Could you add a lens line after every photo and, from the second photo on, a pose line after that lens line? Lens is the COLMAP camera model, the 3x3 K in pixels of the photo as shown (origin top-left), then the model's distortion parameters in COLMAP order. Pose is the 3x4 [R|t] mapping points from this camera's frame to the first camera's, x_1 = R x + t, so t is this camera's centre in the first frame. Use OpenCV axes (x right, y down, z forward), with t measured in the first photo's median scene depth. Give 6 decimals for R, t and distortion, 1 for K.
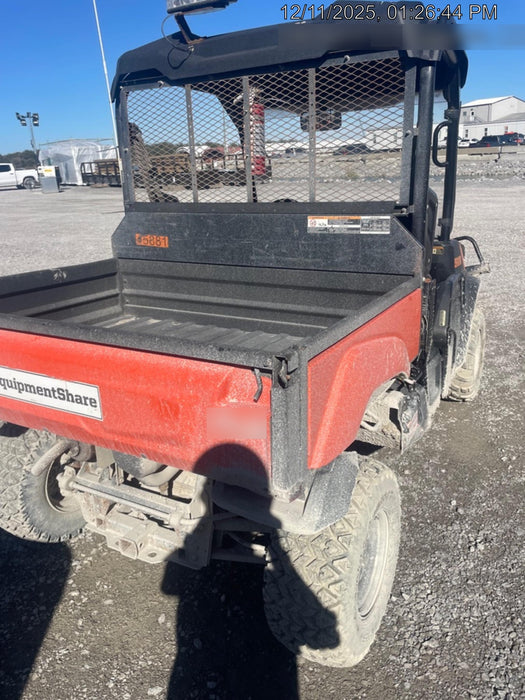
lens RADIAL K [[579.7, 0, 262.5], [0, 579.7, 350.0], [0, 0, 1]] dist [0.042571, -0.001625]
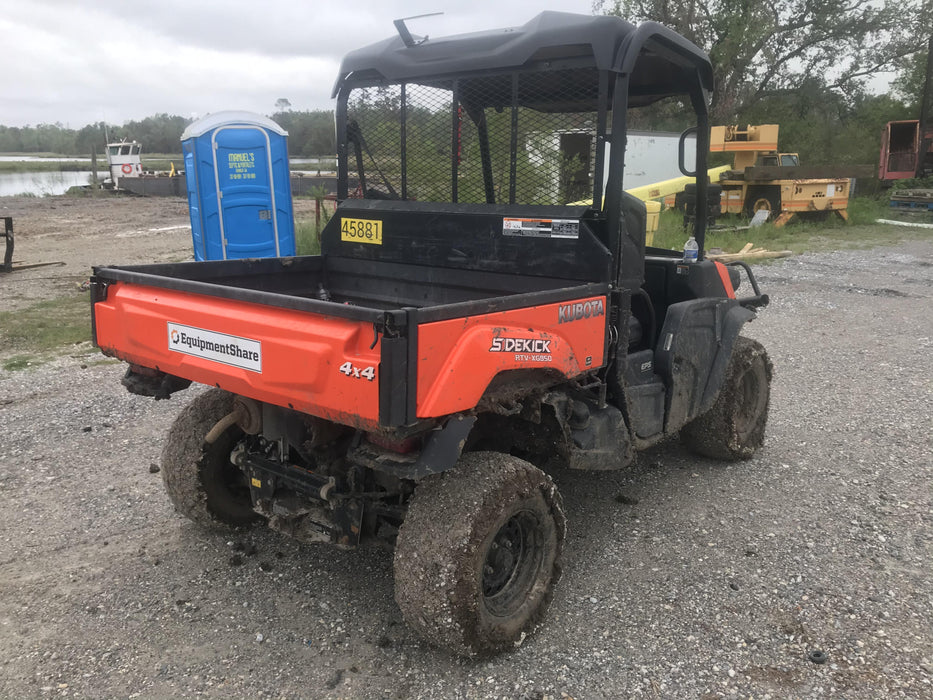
lens RADIAL K [[843.4, 0, 427.9], [0, 843.4, 346.6], [0, 0, 1]] dist [-0.001570, -0.001231]
pose [[0.978044, 0.080719, -0.192133, 0.253422], [-0.099676, 0.990839, -0.091124, 0.131855], [0.183018, 0.108275, 0.977129, -0.401863]]
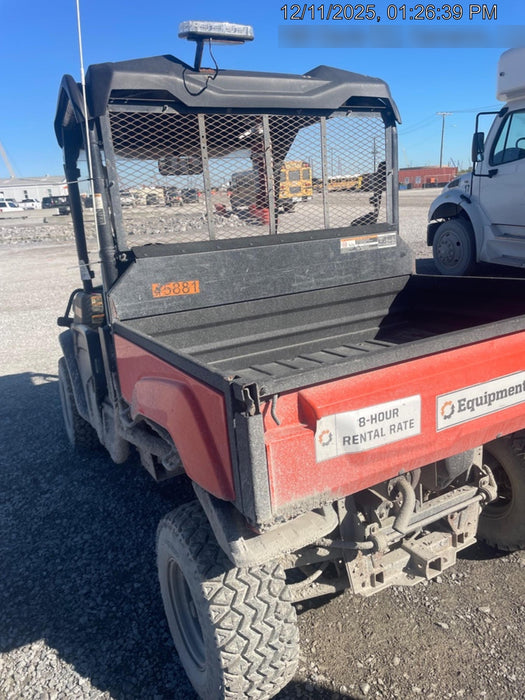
lens RADIAL K [[579.7, 0, 262.5], [0, 579.7, 350.0], [0, 0, 1]] dist [0.042571, -0.001625]
pose [[0.478313, -0.208544, 0.853068, -1.073601], [0.309383, 0.949133, 0.058558, -0.142684], [-0.821887, 0.235916, 0.518503, 0.604409]]
